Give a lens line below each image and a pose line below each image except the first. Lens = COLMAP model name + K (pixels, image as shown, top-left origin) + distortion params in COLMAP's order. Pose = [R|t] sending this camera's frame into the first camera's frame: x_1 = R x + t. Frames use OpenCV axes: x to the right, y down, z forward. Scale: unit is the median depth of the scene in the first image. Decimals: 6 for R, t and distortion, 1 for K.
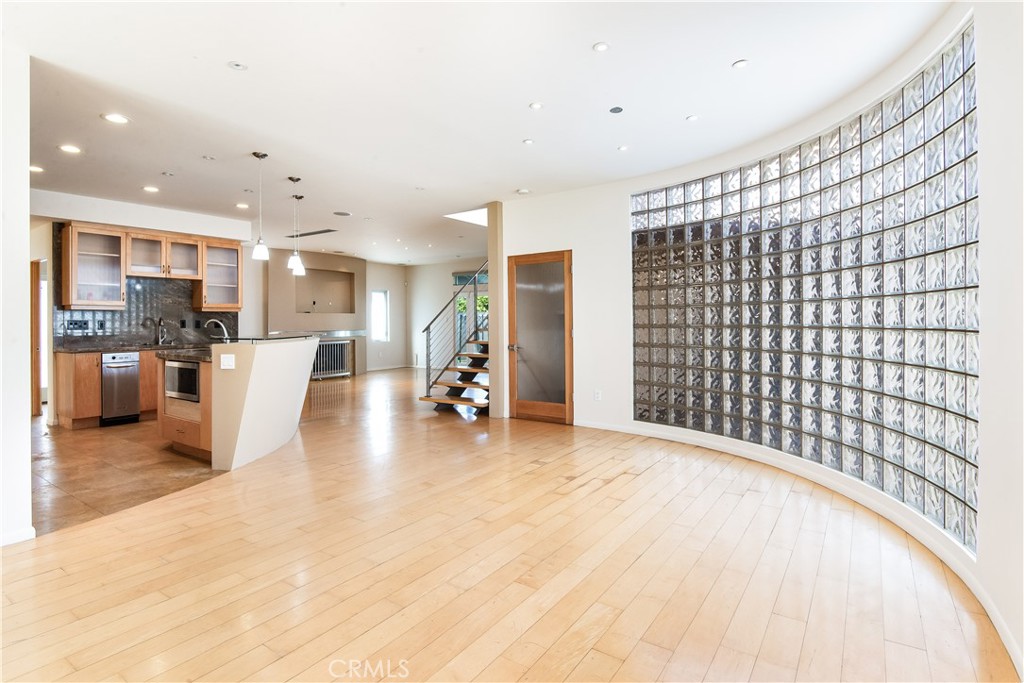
lens RADIAL K [[507.8, 0, 512.9], [0, 507.8, 324.4], [0, 0, 1]] dist [0.000394, -0.016194]
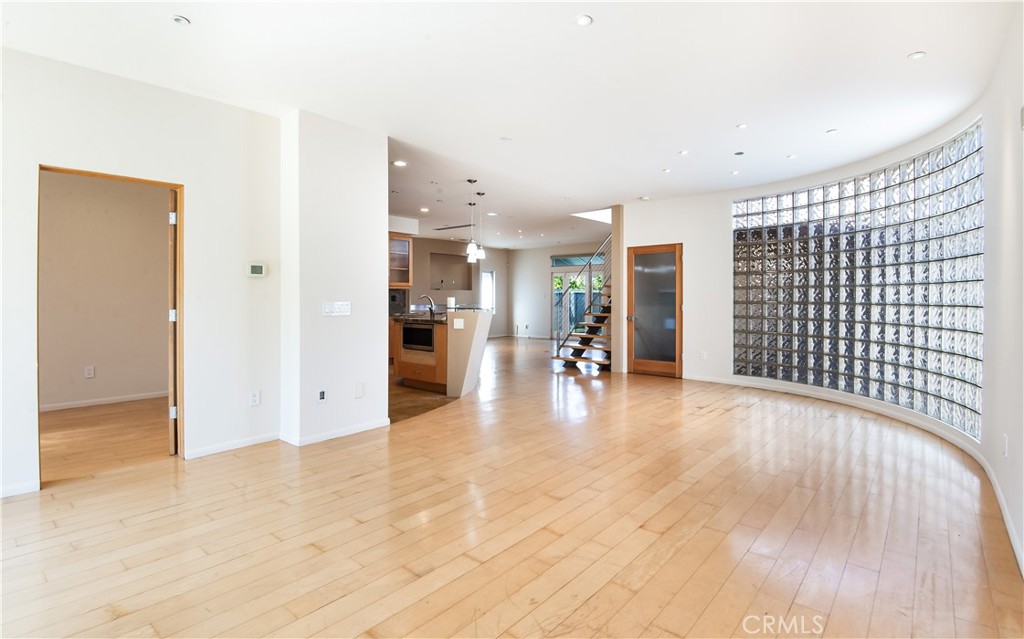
lens RADIAL K [[498.1, 0, 509.9], [0, 498.1, 302.5], [0, 0, 1]] dist [-0.028619, -0.000767]
pose [[0.994011, 0.008937, -0.108914, -0.259241], [-0.008360, 0.999948, 0.005755, 0.001608], [0.108960, -0.004810, 0.994035, -0.432177]]
